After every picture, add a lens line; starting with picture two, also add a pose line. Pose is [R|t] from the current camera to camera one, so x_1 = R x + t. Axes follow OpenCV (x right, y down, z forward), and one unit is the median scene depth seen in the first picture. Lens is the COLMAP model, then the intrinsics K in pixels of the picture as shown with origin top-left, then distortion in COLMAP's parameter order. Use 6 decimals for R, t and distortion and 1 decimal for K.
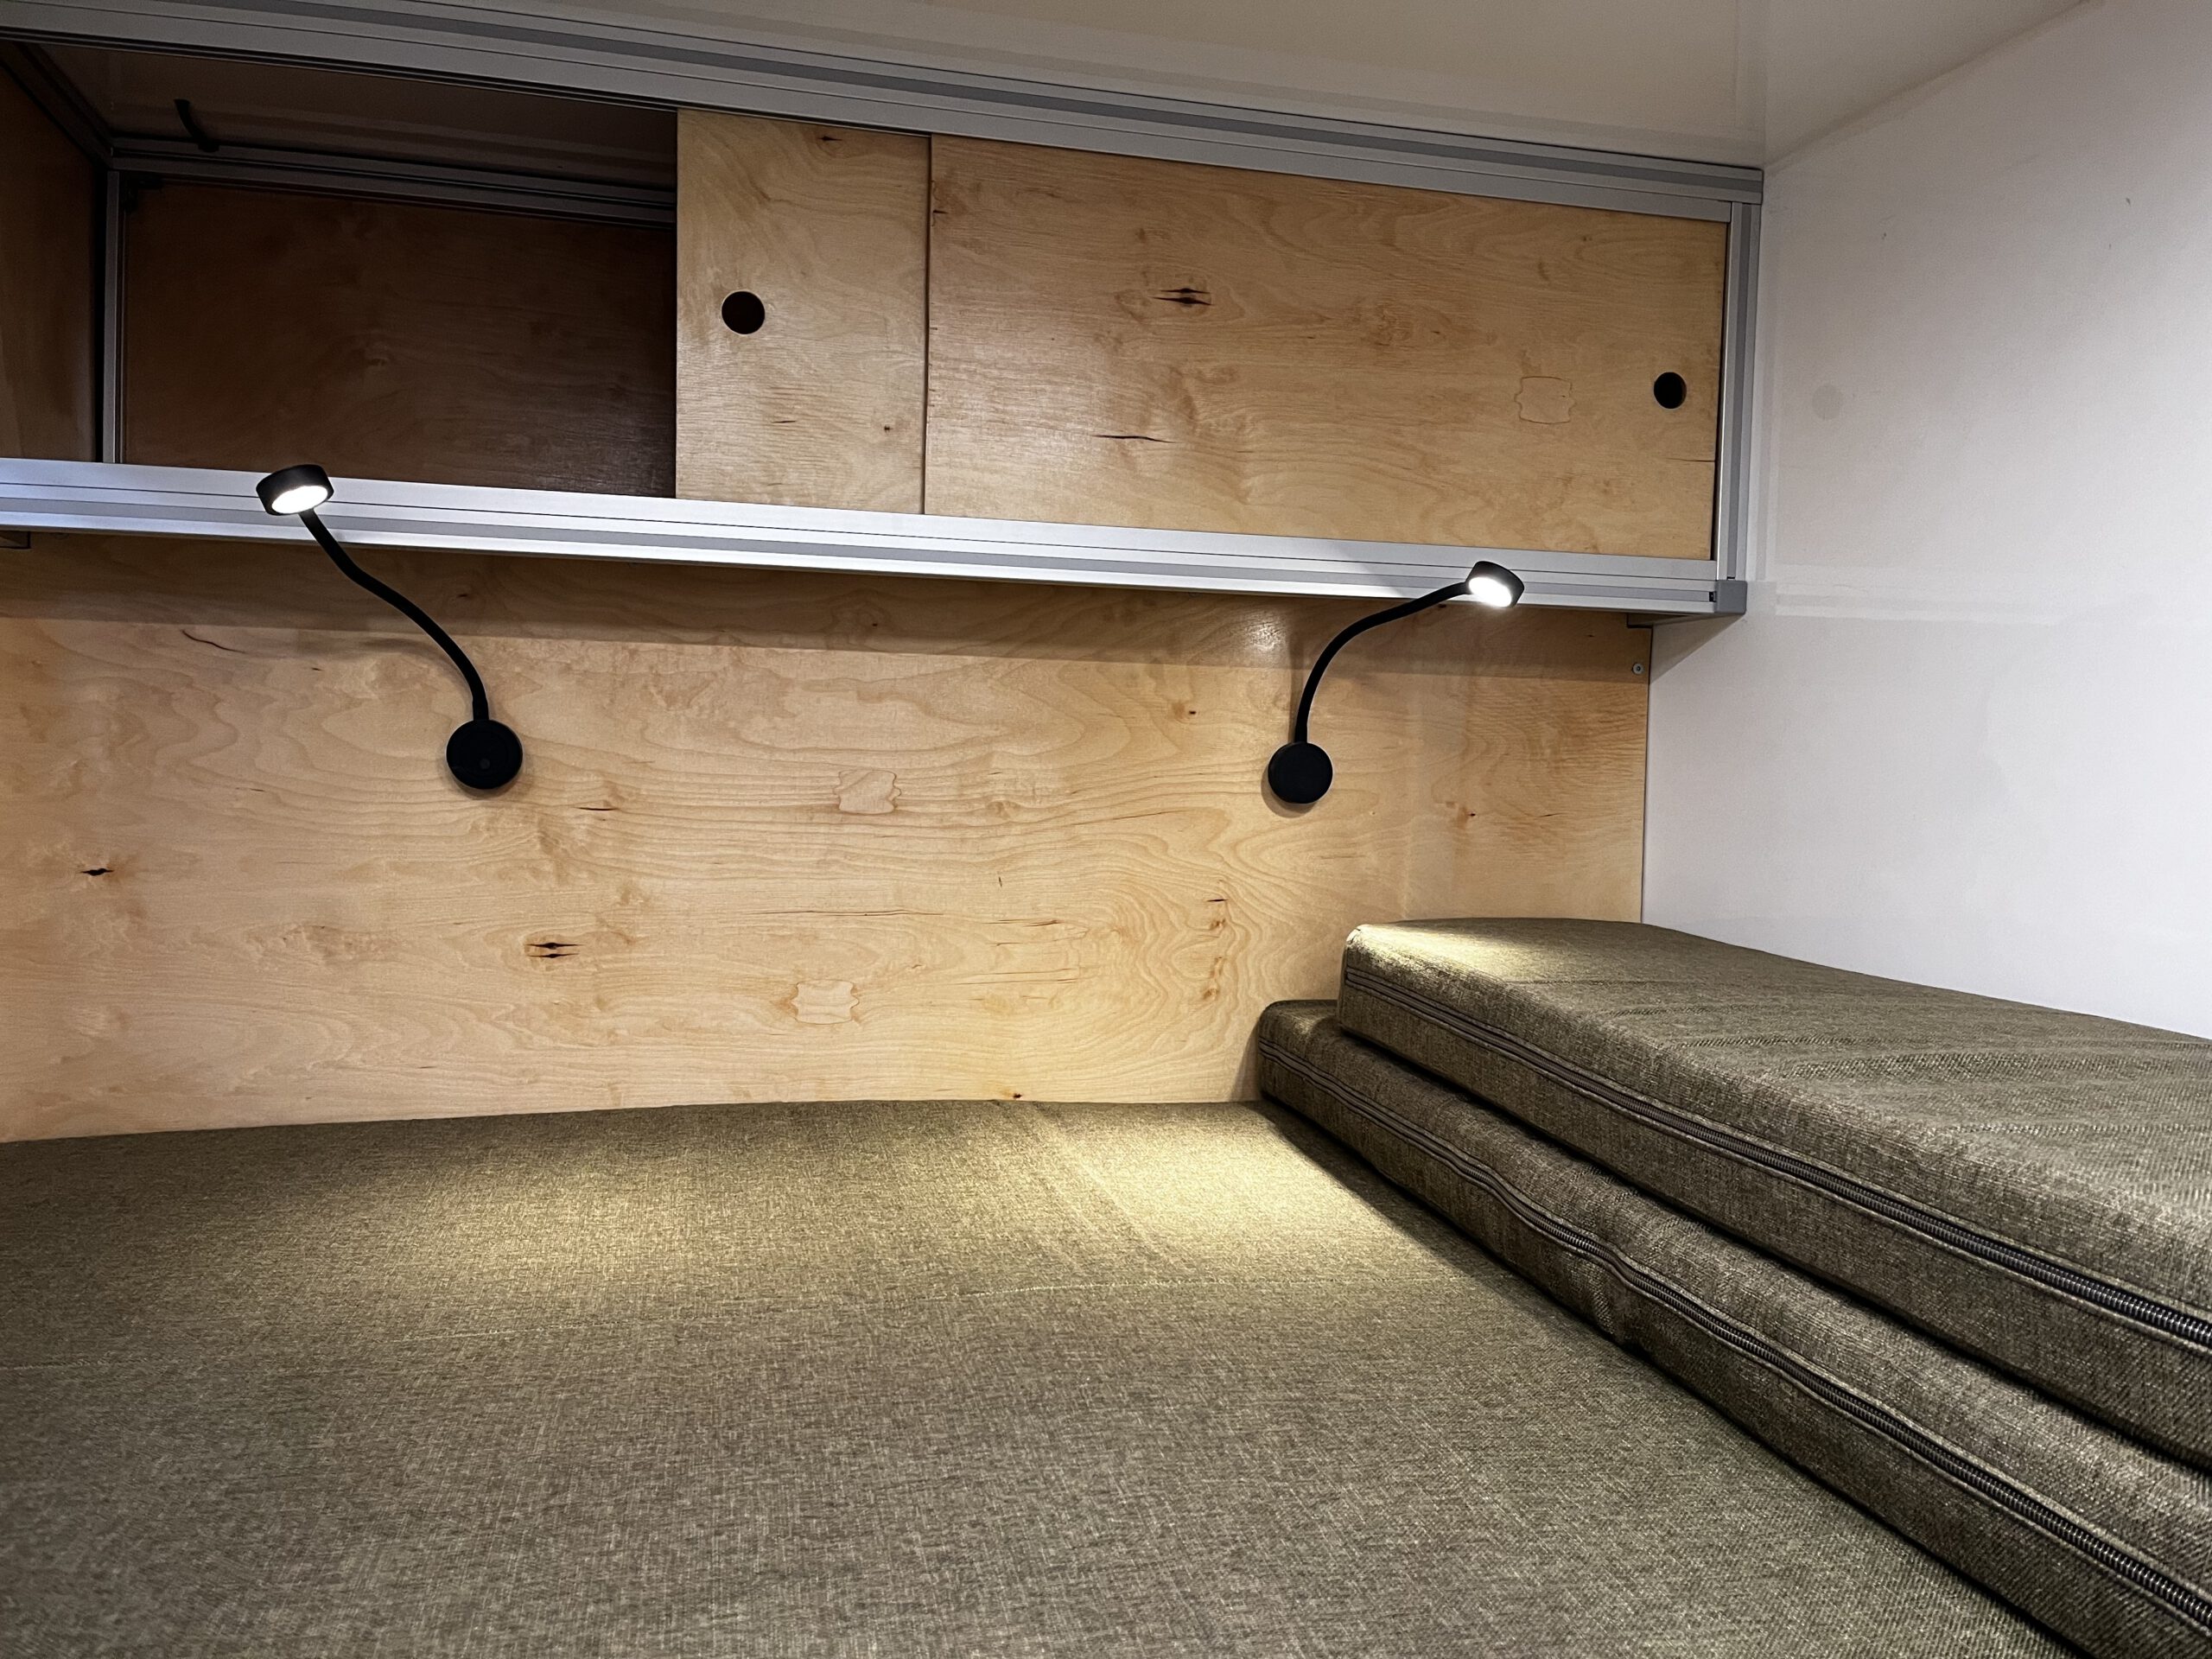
lens RADIAL K [[1541.3, 0, 1106.0], [0, 1541.3, 829.5], [0, 0, 1]] dist [0.011093, 0.001914]
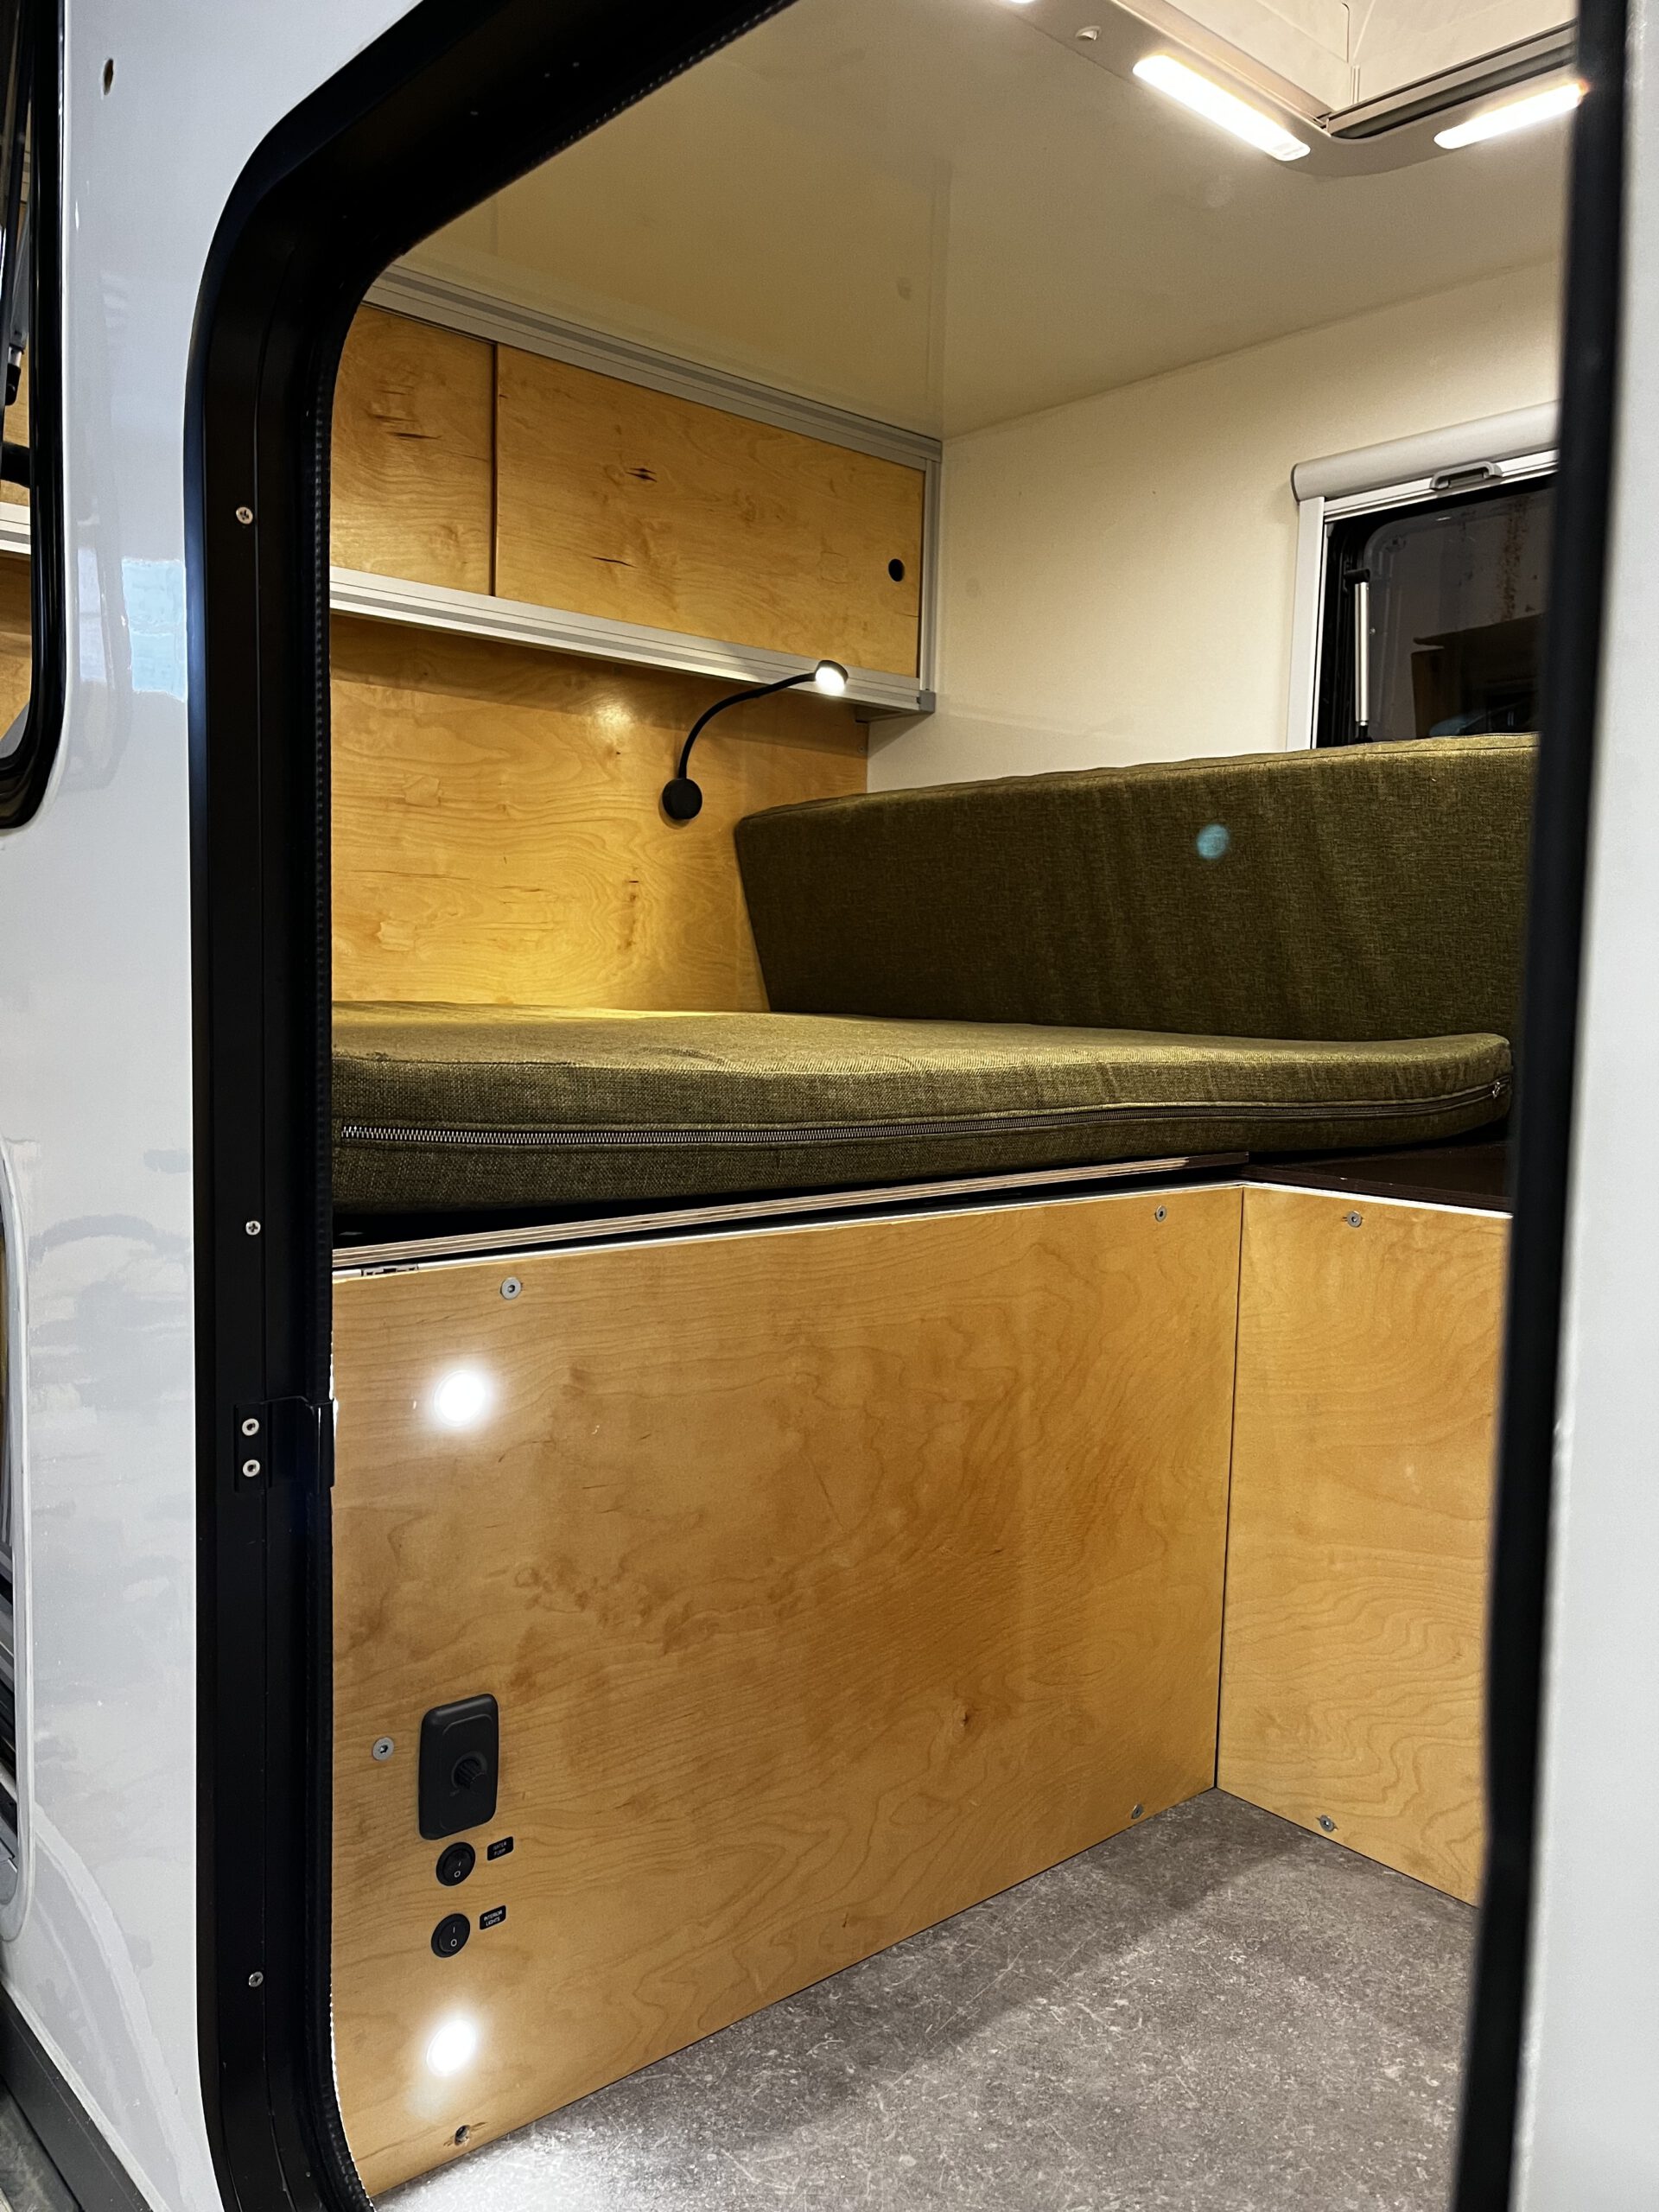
lens RADIAL K [[1685.2, 0, 829.5], [0, 1685.2, 1106.0], [0, 0, 1]] dist [0.027542, 0.001152]
pose [[0.885194, -0.036730, 0.463771, -0.554473], [0.018365, 0.998860, 0.044056, 0.204996], [-0.464860, -0.030481, 0.884859, -0.575614]]
